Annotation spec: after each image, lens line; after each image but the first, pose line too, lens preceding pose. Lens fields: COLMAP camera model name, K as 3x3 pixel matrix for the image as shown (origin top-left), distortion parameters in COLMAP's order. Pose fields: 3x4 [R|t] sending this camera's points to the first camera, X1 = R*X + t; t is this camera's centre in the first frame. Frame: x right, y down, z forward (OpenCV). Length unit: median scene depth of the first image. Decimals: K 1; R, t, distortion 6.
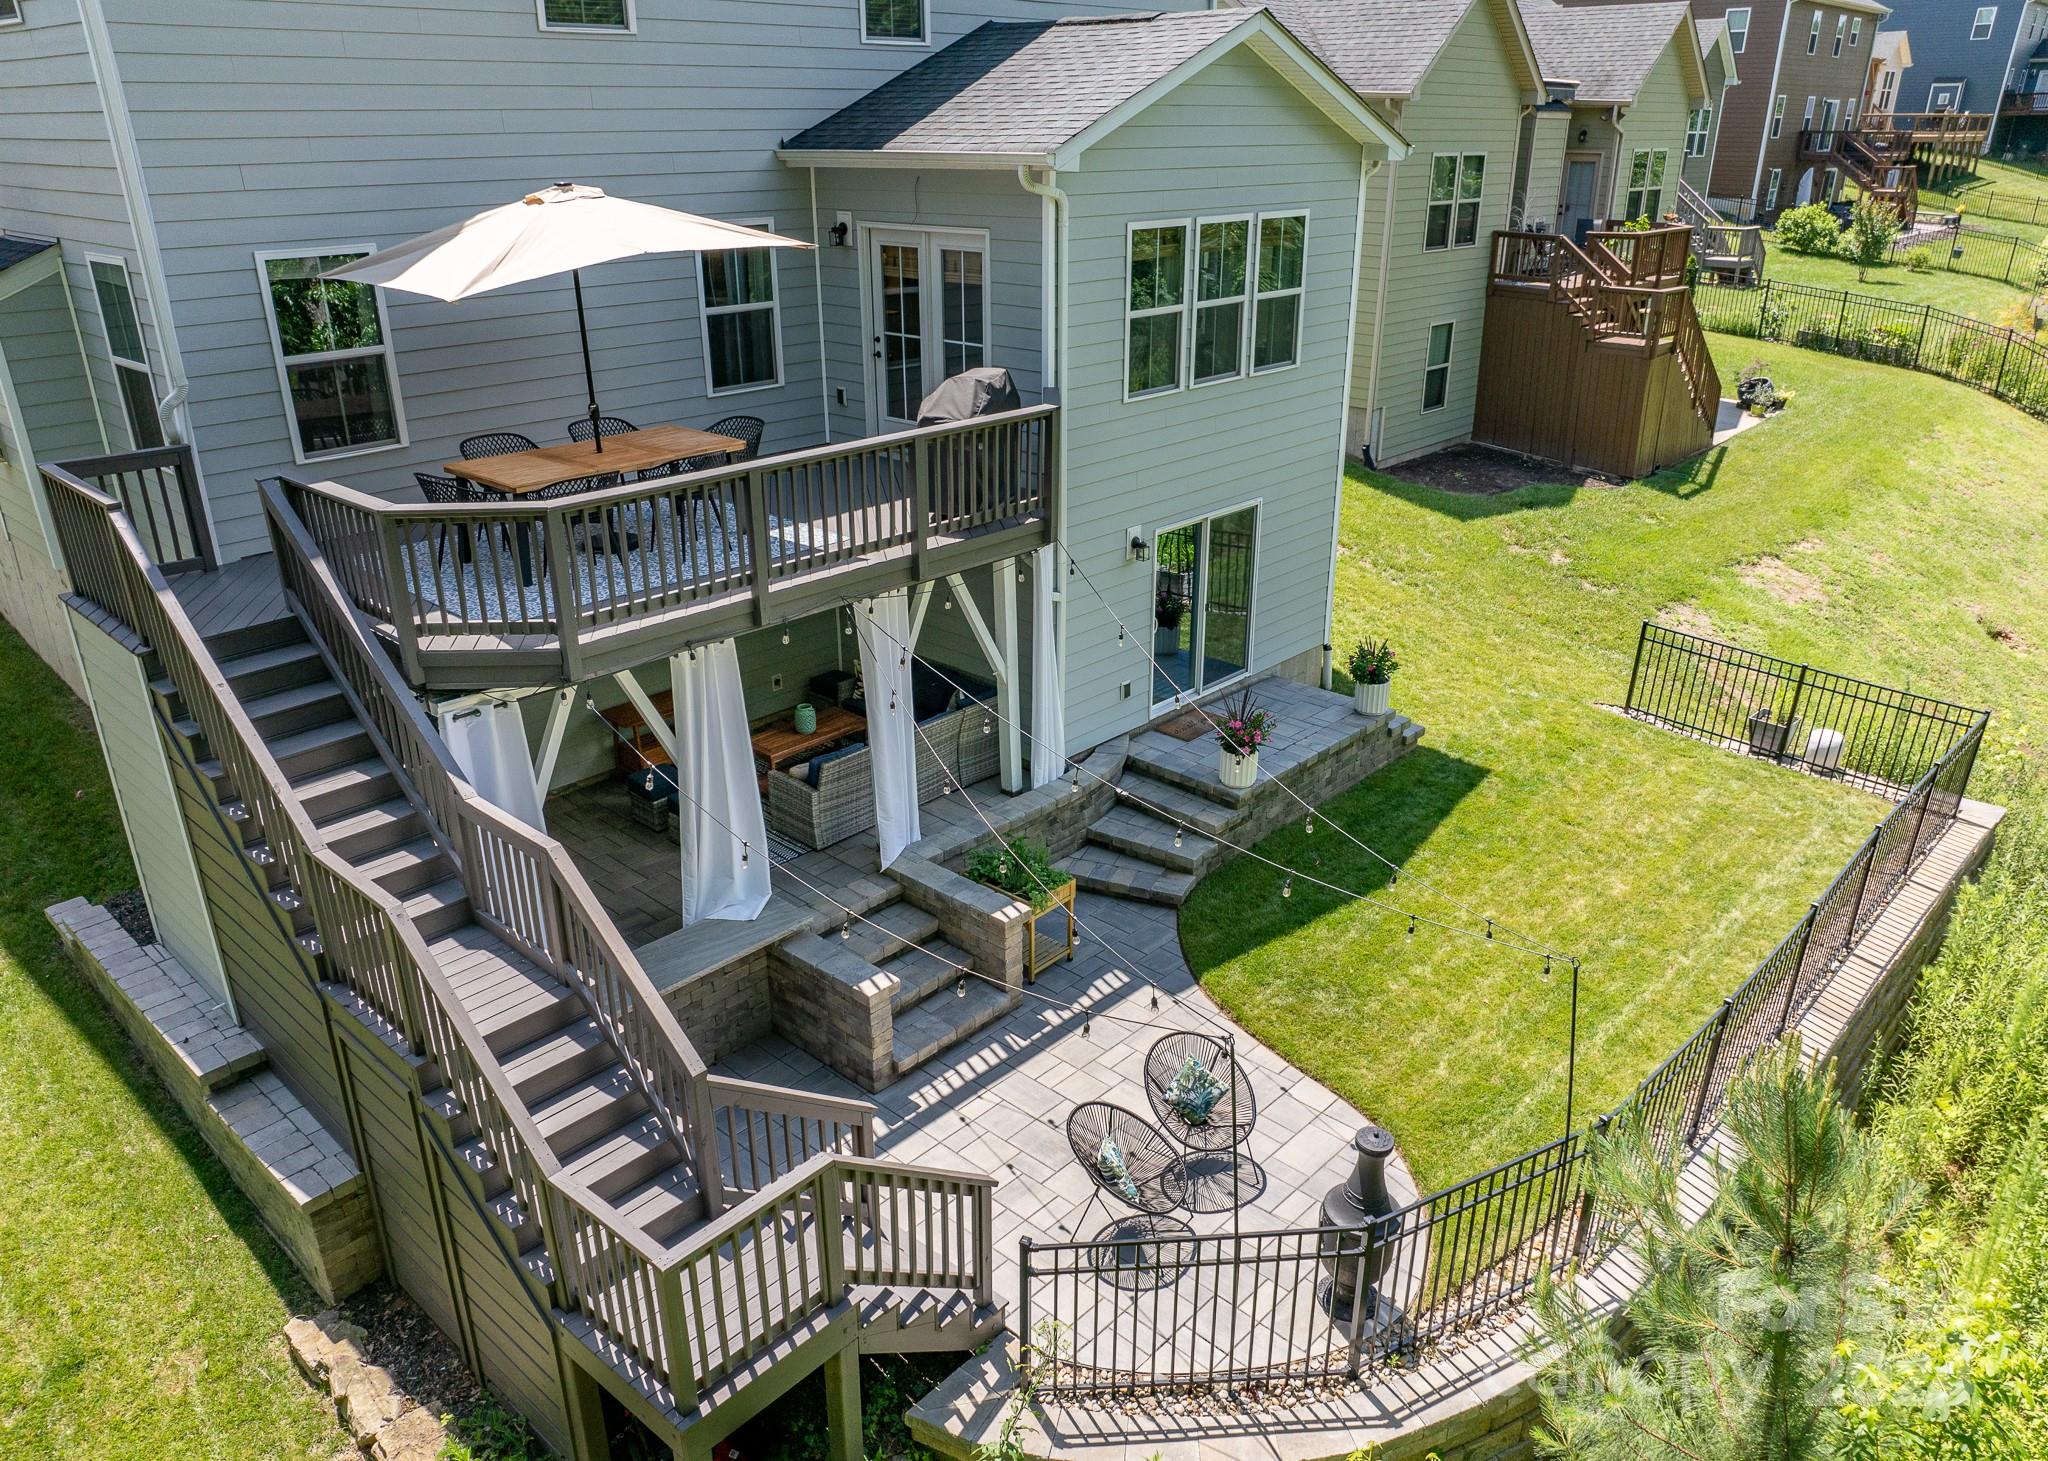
lens RADIAL K [[1454.7, 0, 1014.3], [0, 1454.7, 783.8], [0, 0, 1]] dist [0.002082, 0.000206]
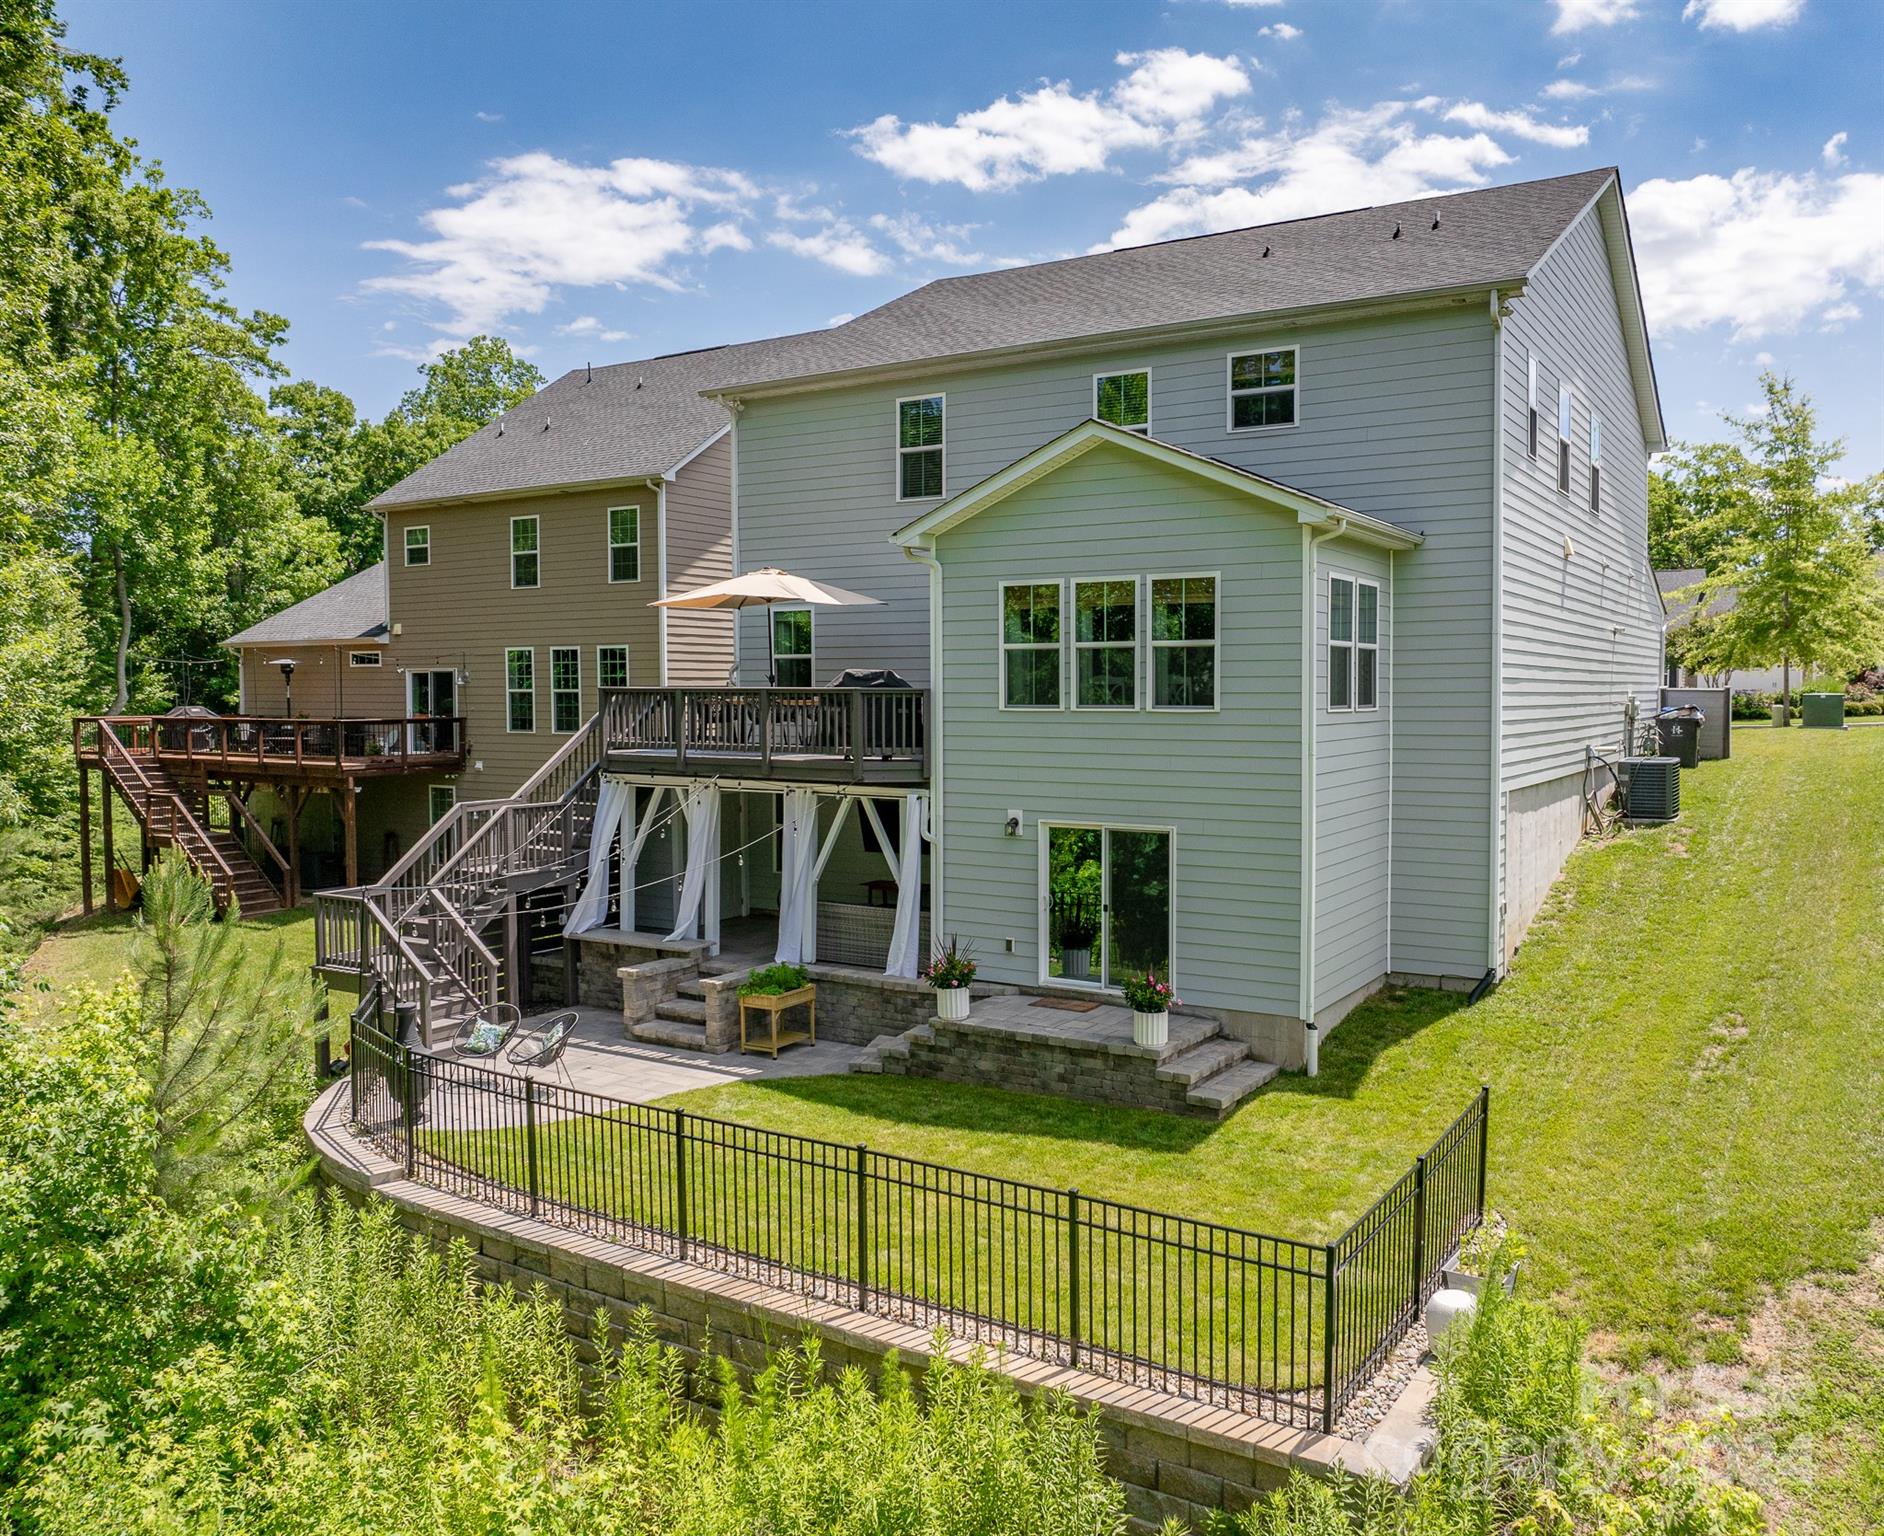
lens RADIAL K [[1464.1, 0, 944.8], [0, 1464.1, 769.4], [0, 0, 1]] dist [0.001815, 0.000072]
pose [[0.192299, 0.070087, -0.978830, 1.277637], [-0.401061, 0.915956, -0.013206, -0.164882], [0.895640, 0.395110, 0.204247, 0.662801]]
